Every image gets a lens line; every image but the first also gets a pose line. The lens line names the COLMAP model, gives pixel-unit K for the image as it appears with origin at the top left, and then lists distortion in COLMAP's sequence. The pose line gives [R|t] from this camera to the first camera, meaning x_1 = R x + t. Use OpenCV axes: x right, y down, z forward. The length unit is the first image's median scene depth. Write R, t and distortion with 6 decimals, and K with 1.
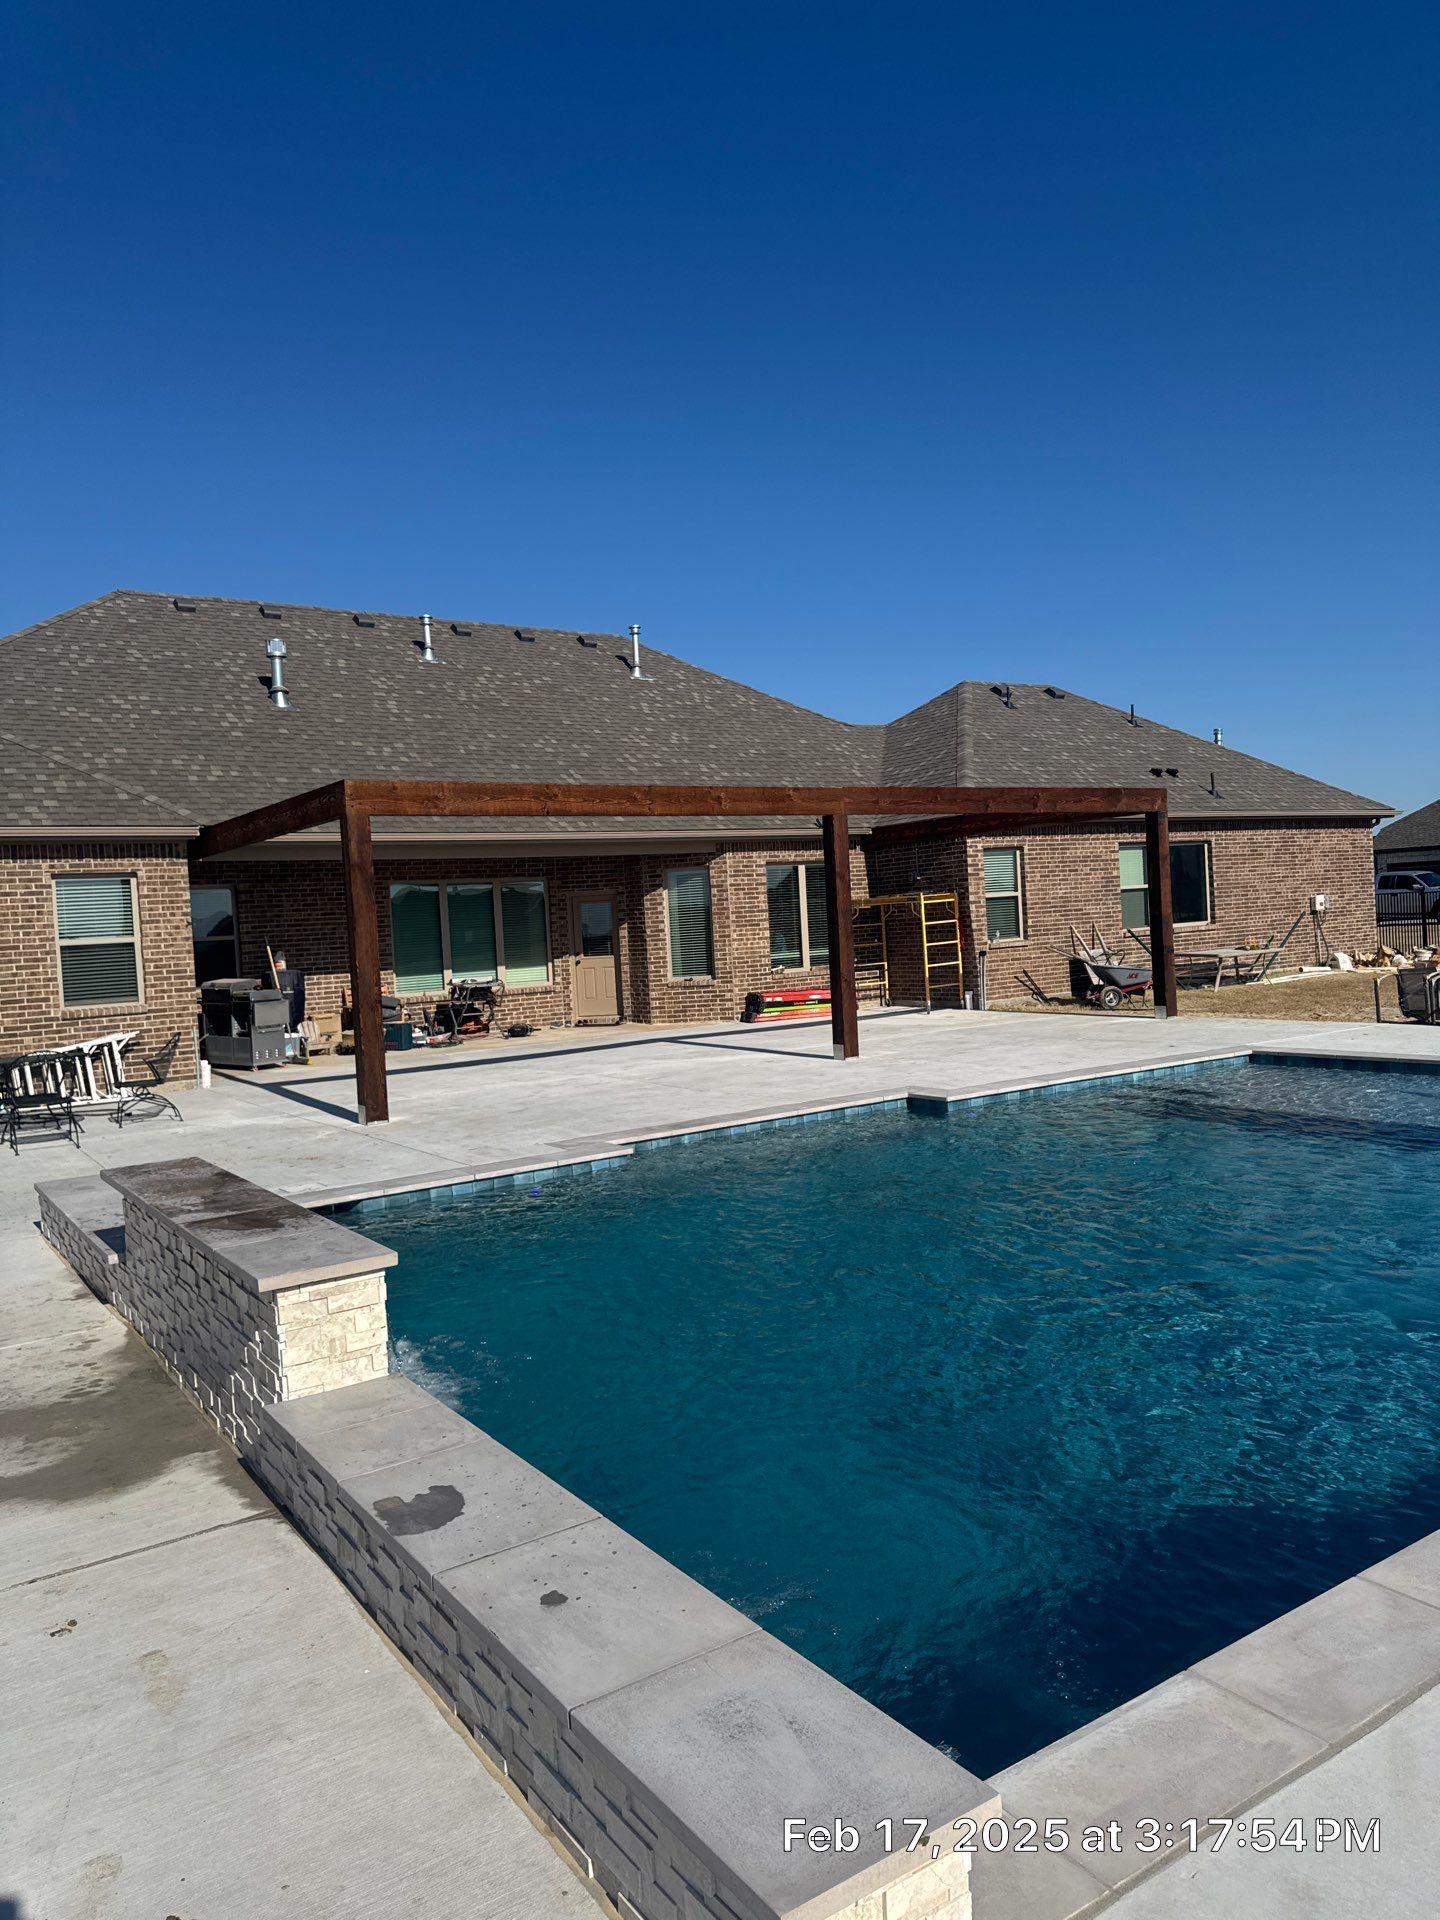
lens RADIAL K [[1353.1, 0, 721.3], [0, 1353.1, 960.3], [0, 0, 1]] dist [-0.000901, -0.000482]
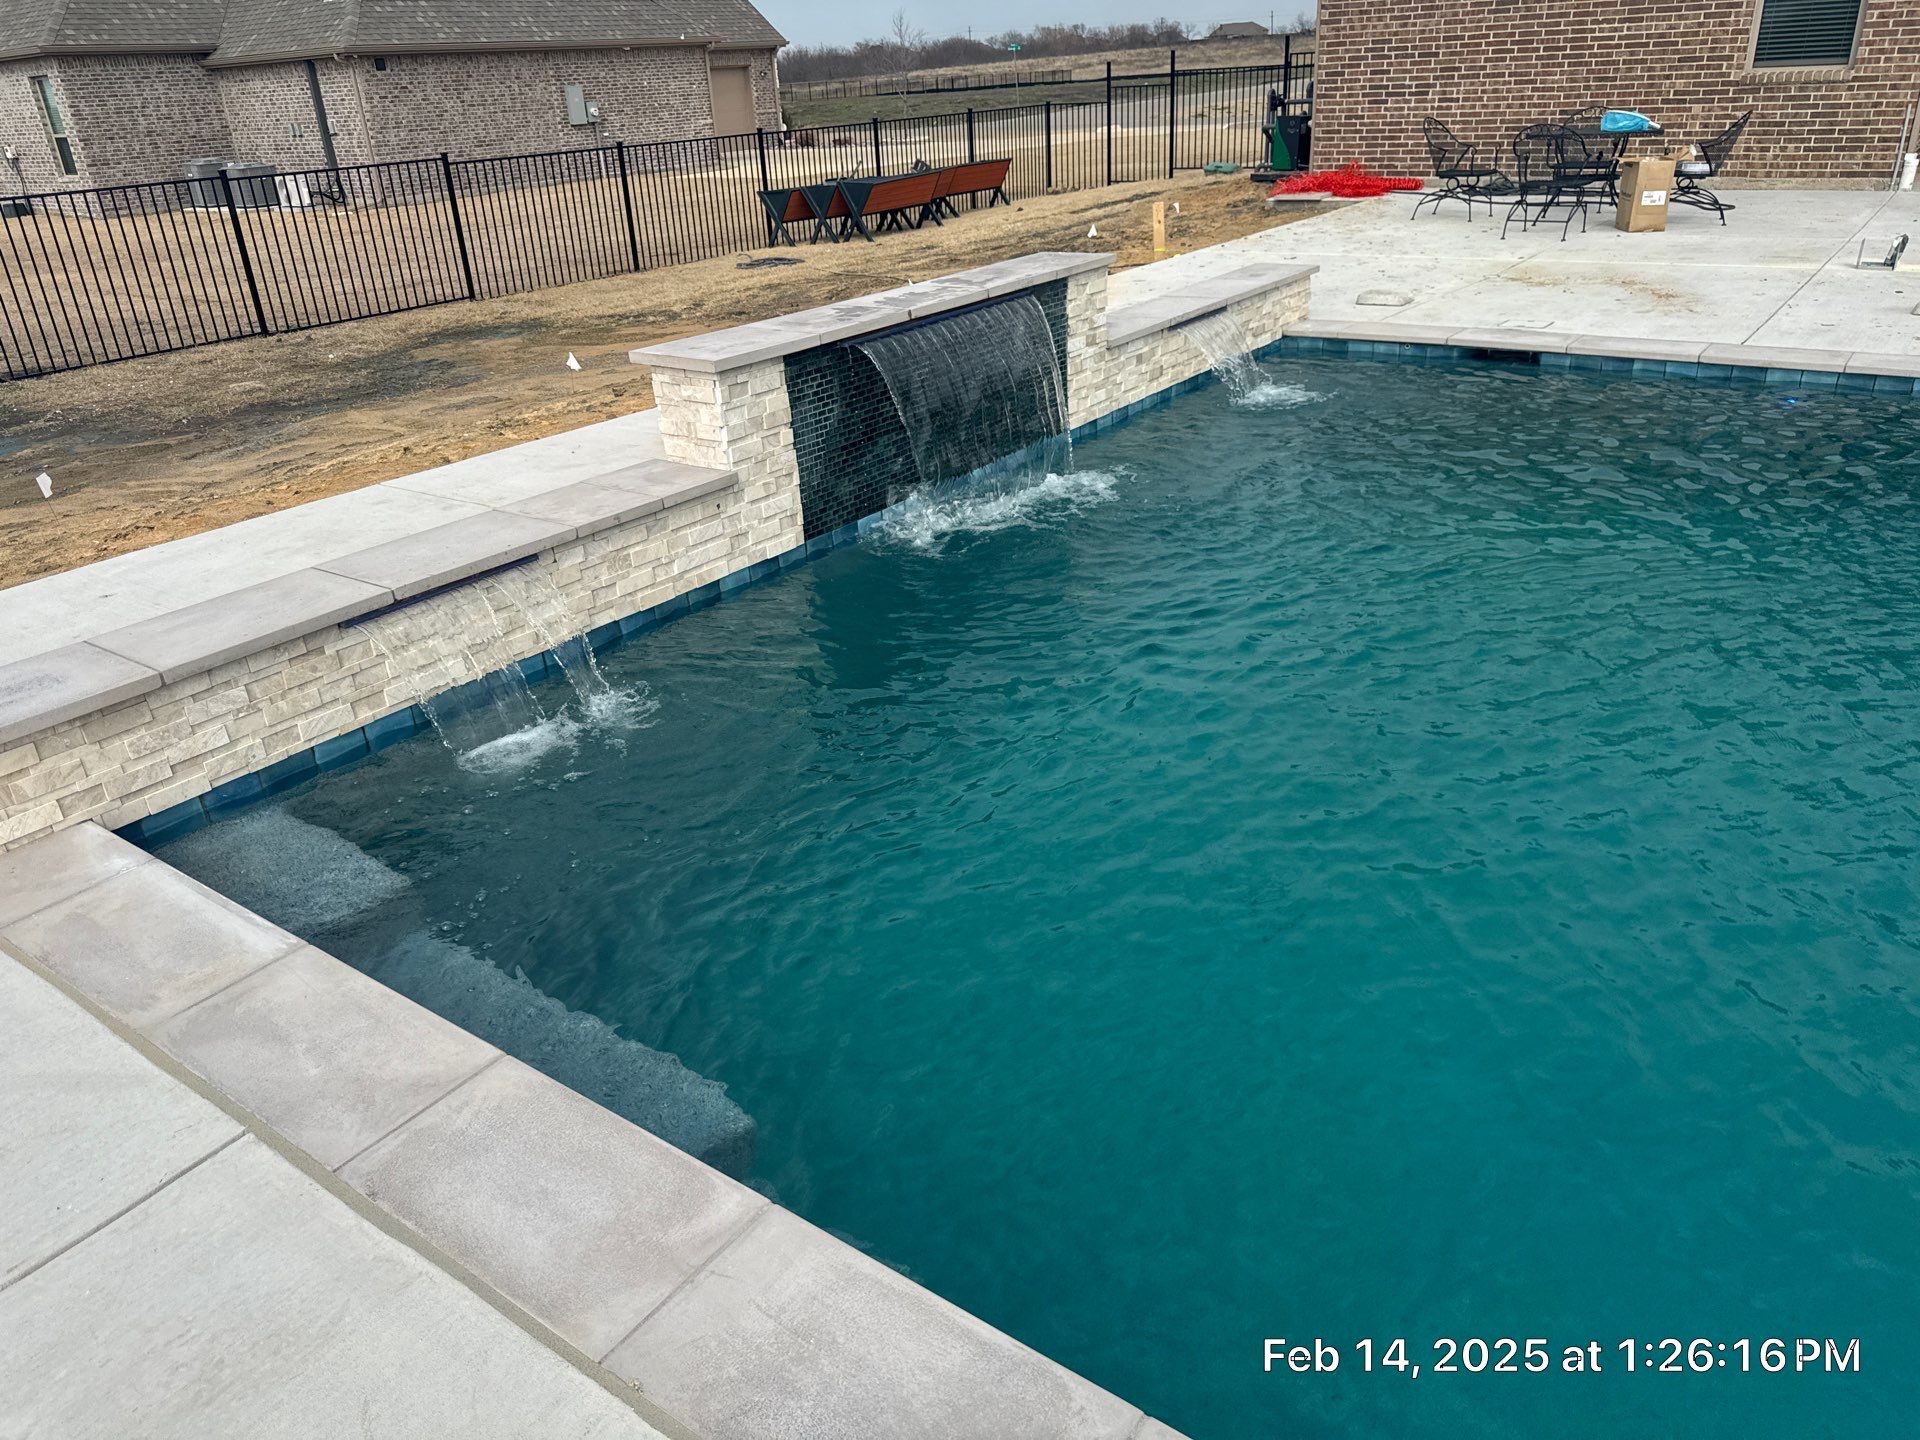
lens RADIAL K [[1353.1, 0, 959.4], [0, 1353.1, 718.8], [0, 0, 1]] dist [-0.000901, -0.000482]
pose [[0.349892, 0.442117, -0.825898, 0.221568], [0.004143, 0.880887, 0.473309, -0.009435], [0.936781, -0.169029, 0.306384, 0.213699]]
